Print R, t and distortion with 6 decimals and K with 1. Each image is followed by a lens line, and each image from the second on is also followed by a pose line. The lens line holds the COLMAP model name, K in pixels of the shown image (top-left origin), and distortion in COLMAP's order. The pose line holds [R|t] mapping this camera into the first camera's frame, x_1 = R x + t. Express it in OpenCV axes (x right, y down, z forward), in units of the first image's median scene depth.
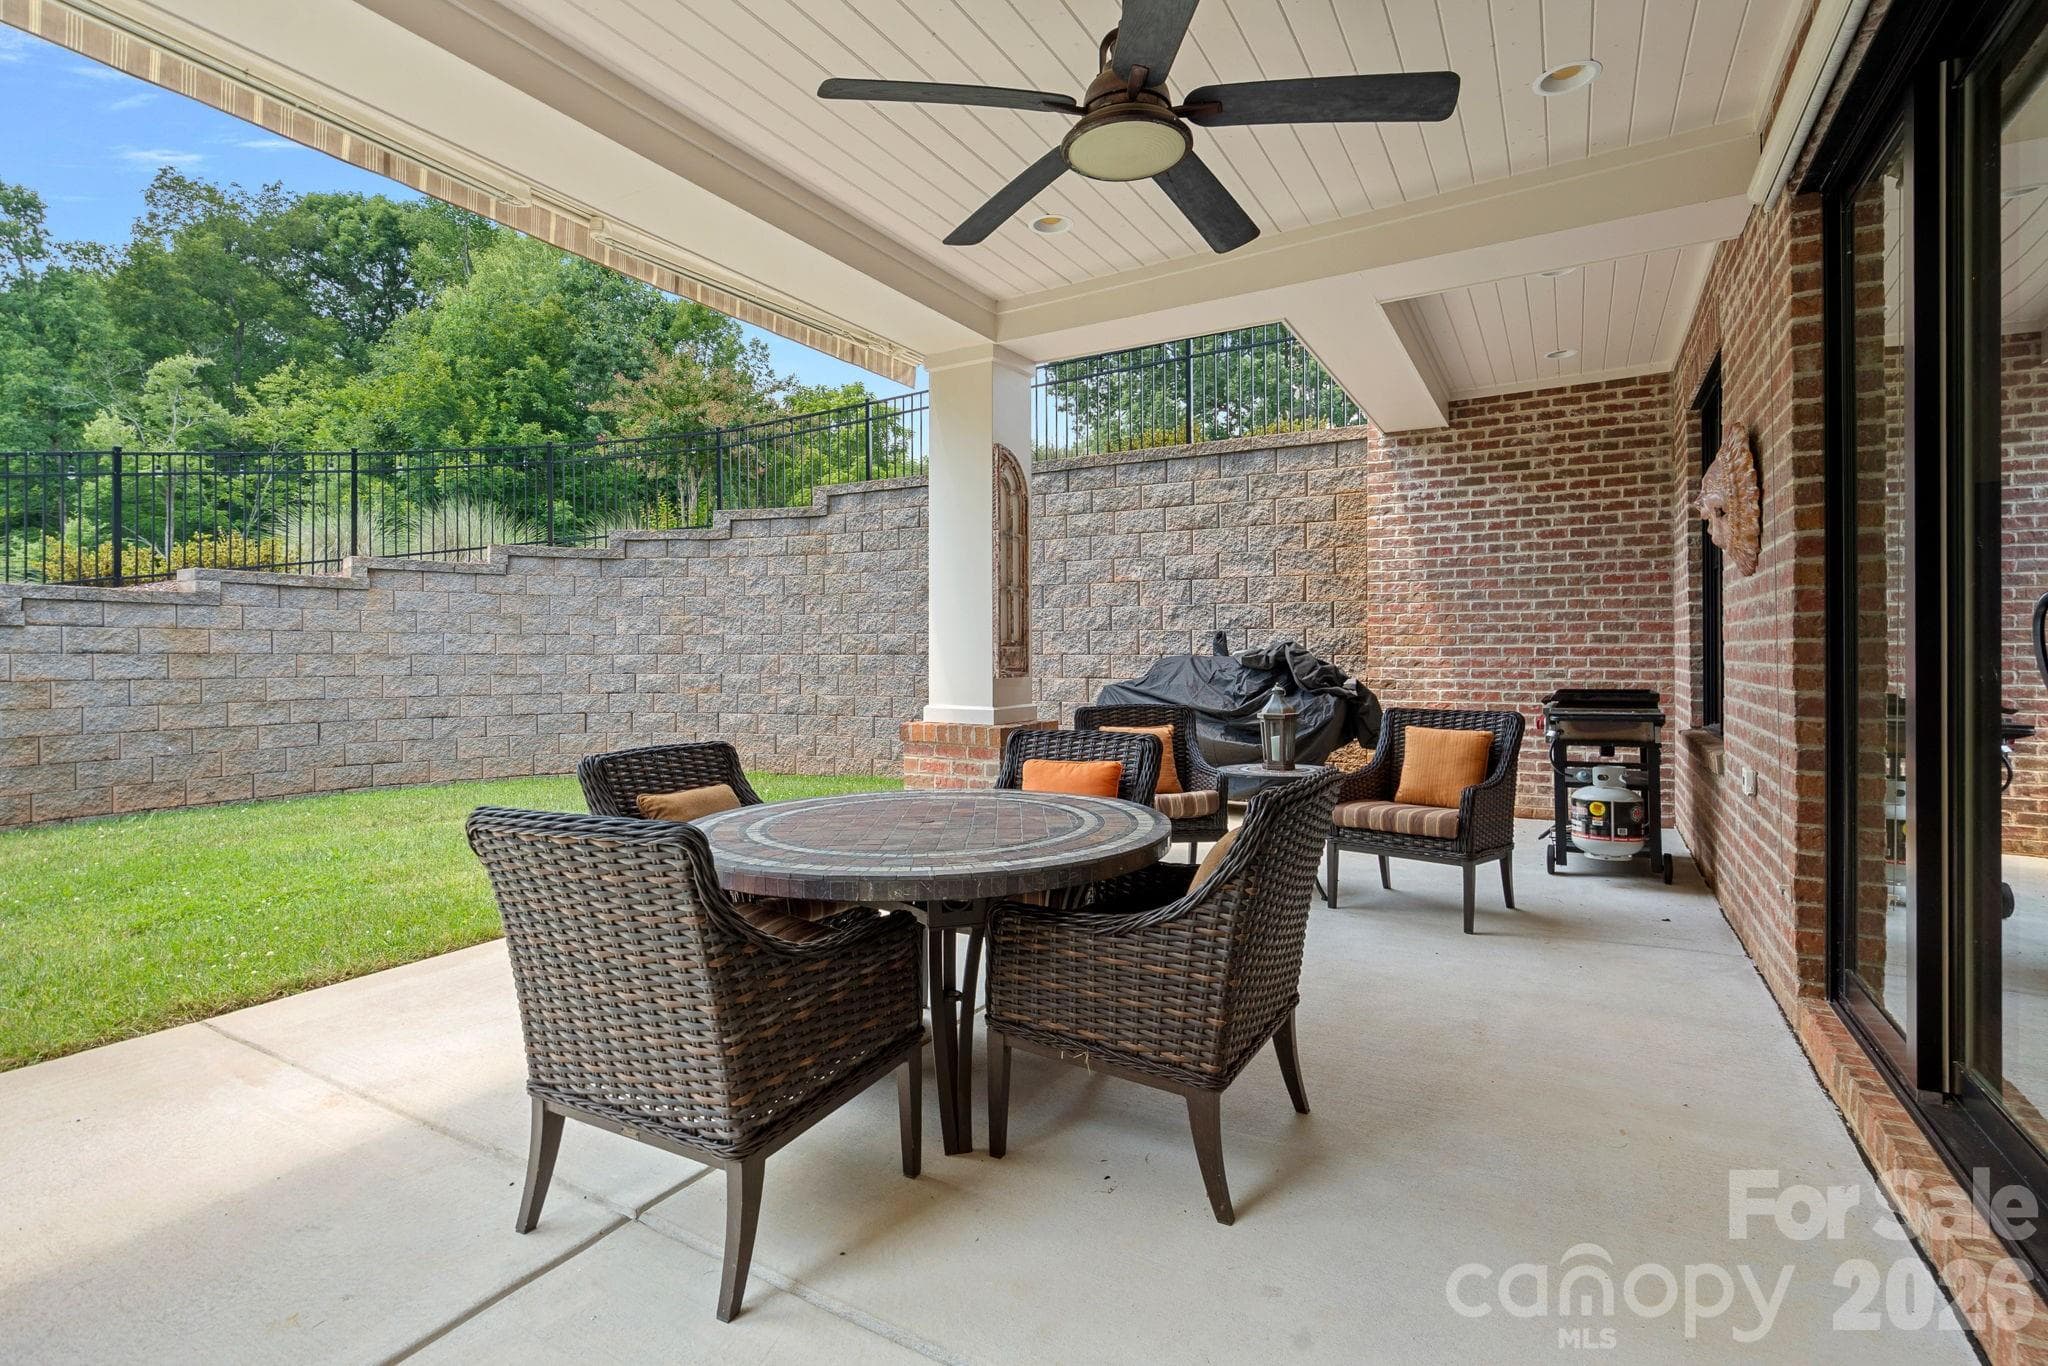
lens RADIAL K [[964.9, 0, 1034.1], [0, 964.9, 652.3], [0, 0, 1]] dist [0.004326, -0.000149]
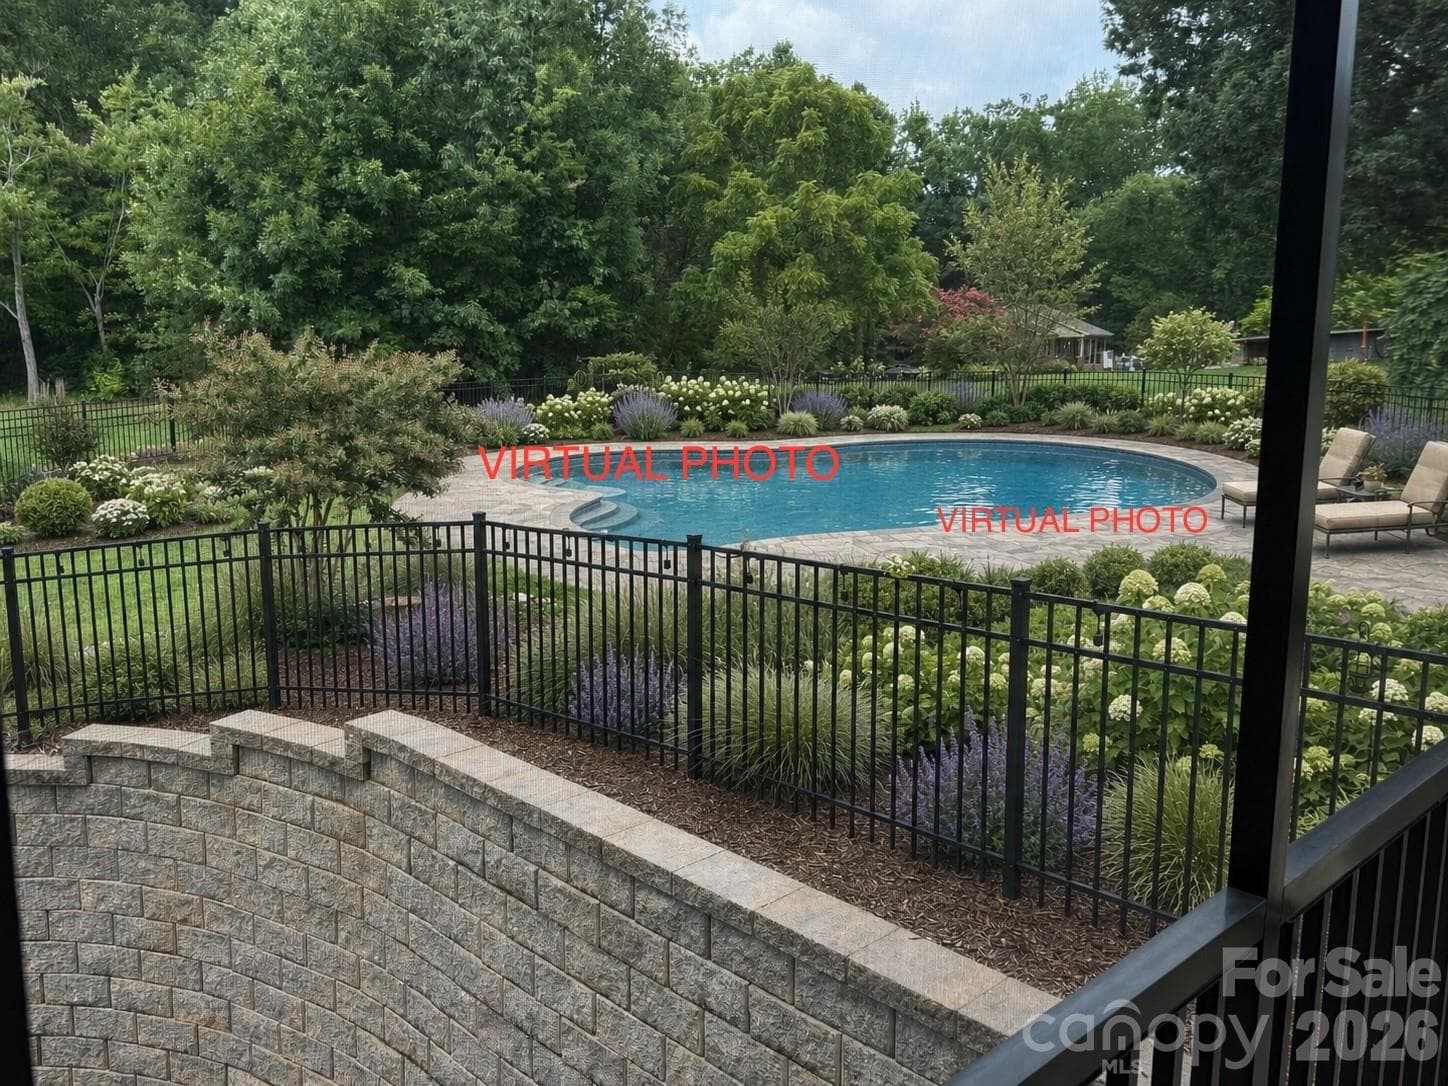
lens RADIAL K [[1202.2, 0, 724.0], [0, 1202.2, 543.0], [0, 0, 1]] dist [0.211950, -0.271688]
pose [[0.953725, 0.057814, -0.295071, 0.047059], [-0.006994, 0.985340, 0.170457, -0.108131], [0.300600, -0.160506, 0.940148, 0.121783]]
